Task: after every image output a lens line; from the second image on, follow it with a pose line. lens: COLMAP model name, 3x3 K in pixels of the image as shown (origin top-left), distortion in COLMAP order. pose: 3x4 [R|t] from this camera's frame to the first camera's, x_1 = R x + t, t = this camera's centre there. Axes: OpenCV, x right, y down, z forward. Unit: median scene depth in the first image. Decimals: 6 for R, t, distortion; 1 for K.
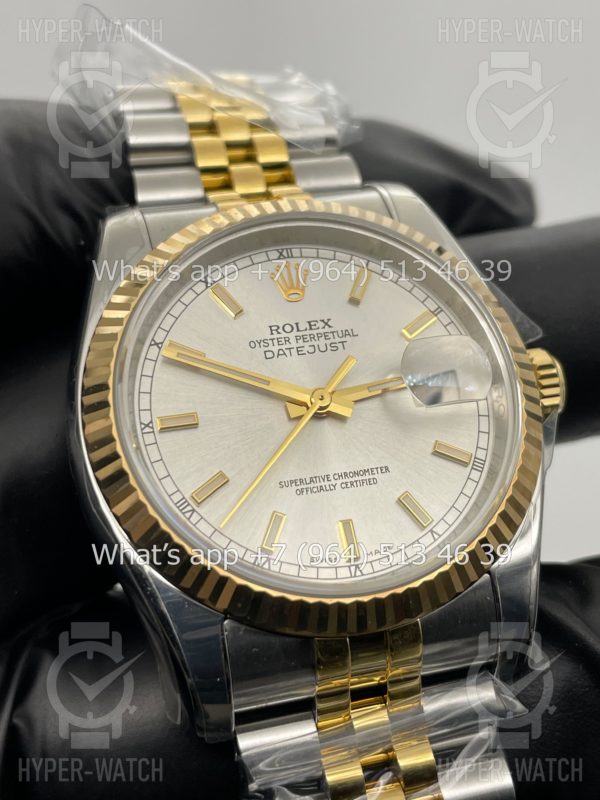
lens RADIAL K [[1206.1, 0, 298.2], [0, 1206.1, 411.0], [0, 0, 1]] dist [-0.019363, -0.071504]
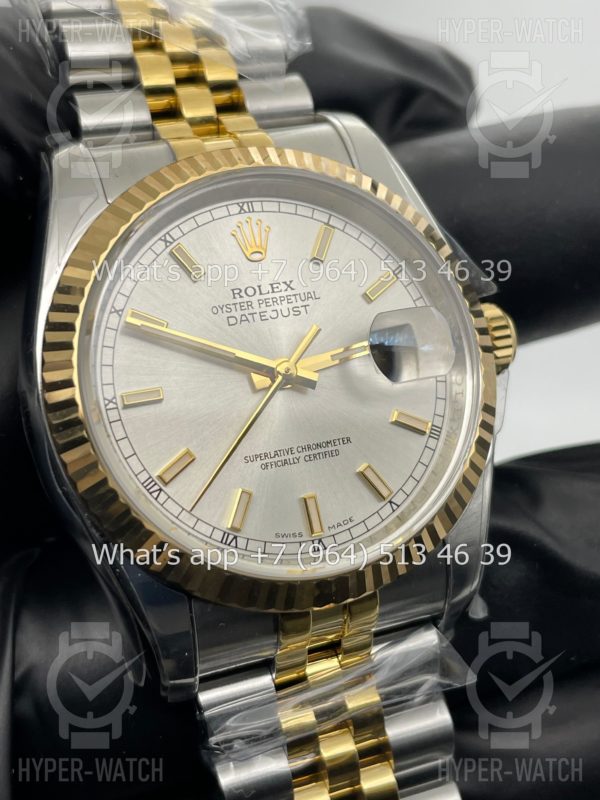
lens RADIAL K [[1206.1, 0, 298.2], [0, 1206.1, 411.0], [0, 0, 1]] dist [-0.019363, -0.071504]
pose [[0.990379, 0.003879, 0.138330, -0.105449], [-0.033666, 0.976330, 0.213649, -0.185434], [-0.134227, -0.216250, 0.967067, 0.034312]]
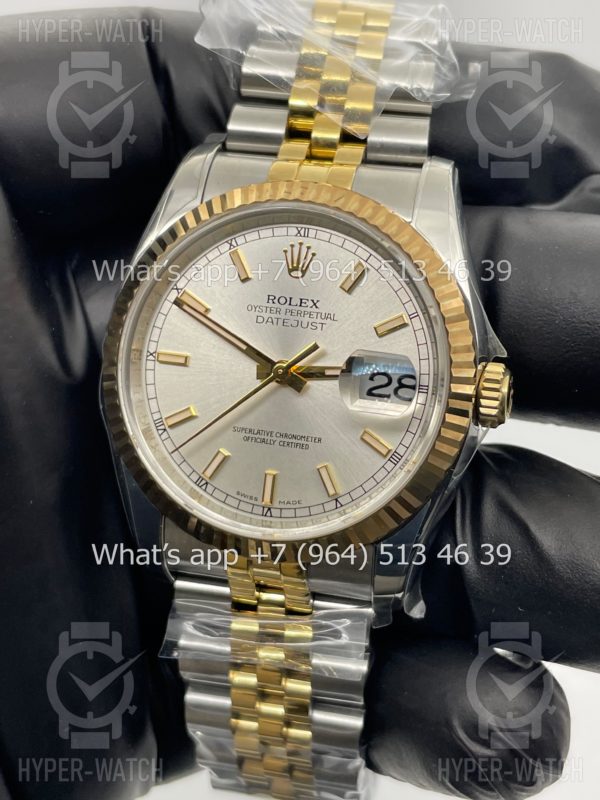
lens RADIAL K [[1206.1, 0, 298.2], [0, 1206.1, 411.0], [0, 0, 1]] dist [-0.019363, -0.071504]
pose [[0.881753, 0.316821, -0.349480, 0.463481], [-0.166740, 0.902385, 0.397364, -0.452733], [0.441259, -0.292105, 0.848508, -0.041652]]
